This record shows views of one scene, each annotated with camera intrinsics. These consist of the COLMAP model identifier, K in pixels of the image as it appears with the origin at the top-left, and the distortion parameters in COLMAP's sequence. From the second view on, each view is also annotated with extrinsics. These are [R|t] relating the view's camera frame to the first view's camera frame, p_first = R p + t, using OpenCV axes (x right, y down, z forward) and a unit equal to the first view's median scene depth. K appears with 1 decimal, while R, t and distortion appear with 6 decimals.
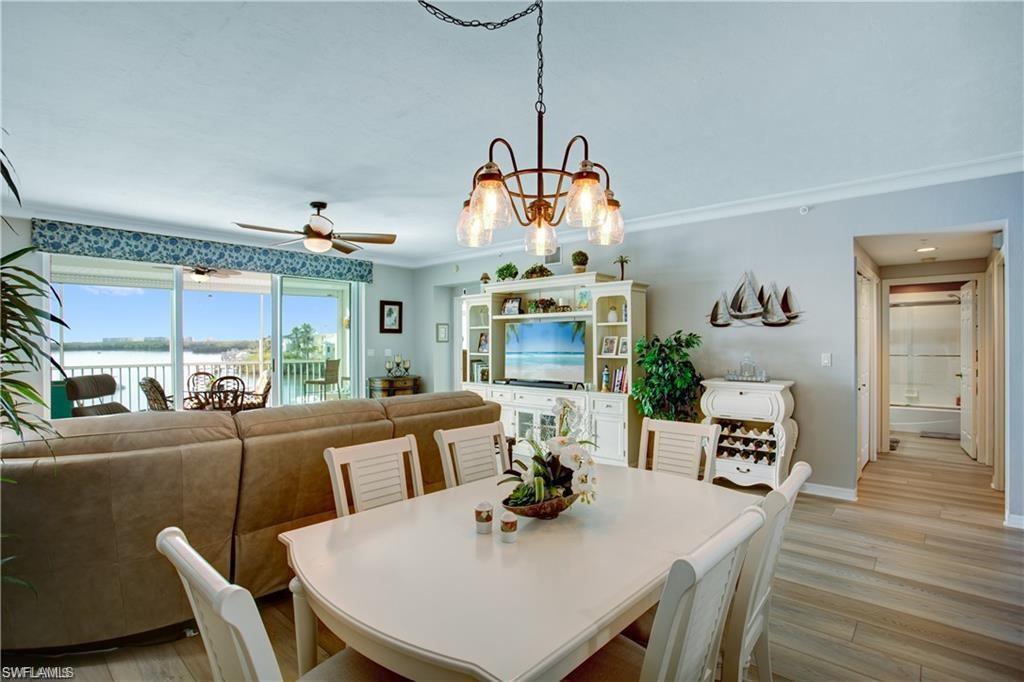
lens RADIAL K [[516.2, 0, 516.5], [0, 516.2, 339.8], [0, 0, 1]] dist [-0.017133, 0.000051]
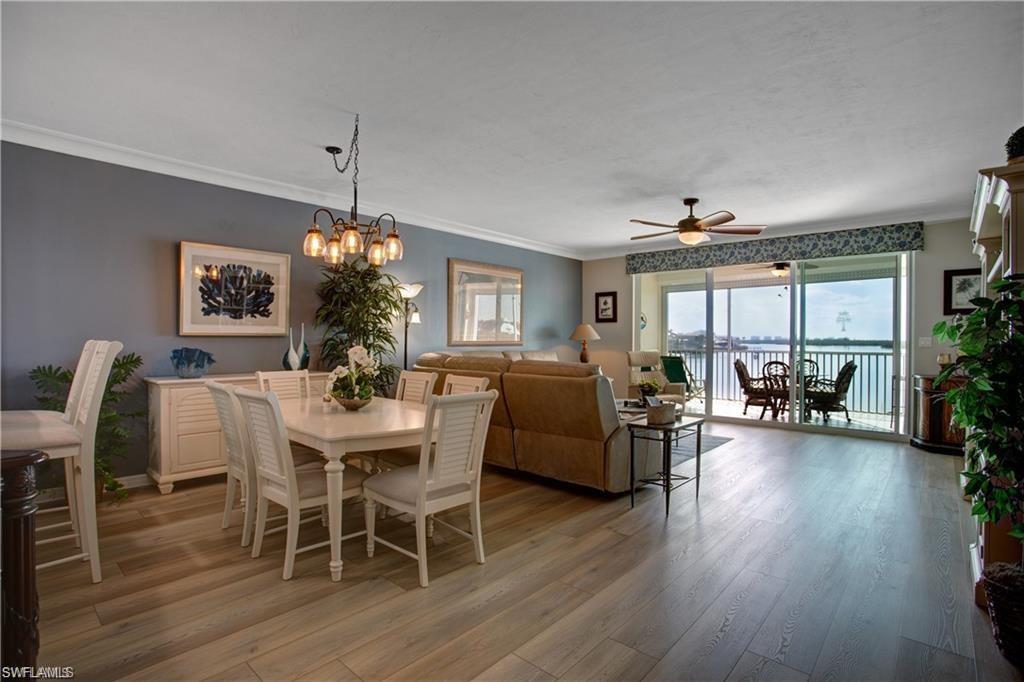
lens RADIAL K [[516.2, 0, 512.5], [0, 516.2, 342.8], [0, 0, 1]] dist [-0.017133, 0.000051]
pose [[0.014647, 0.013827, -0.999797, 0.458956], [0.002308, 0.999901, 0.013862, 0.014193], [0.999890, -0.002511, 0.014613, 0.392893]]
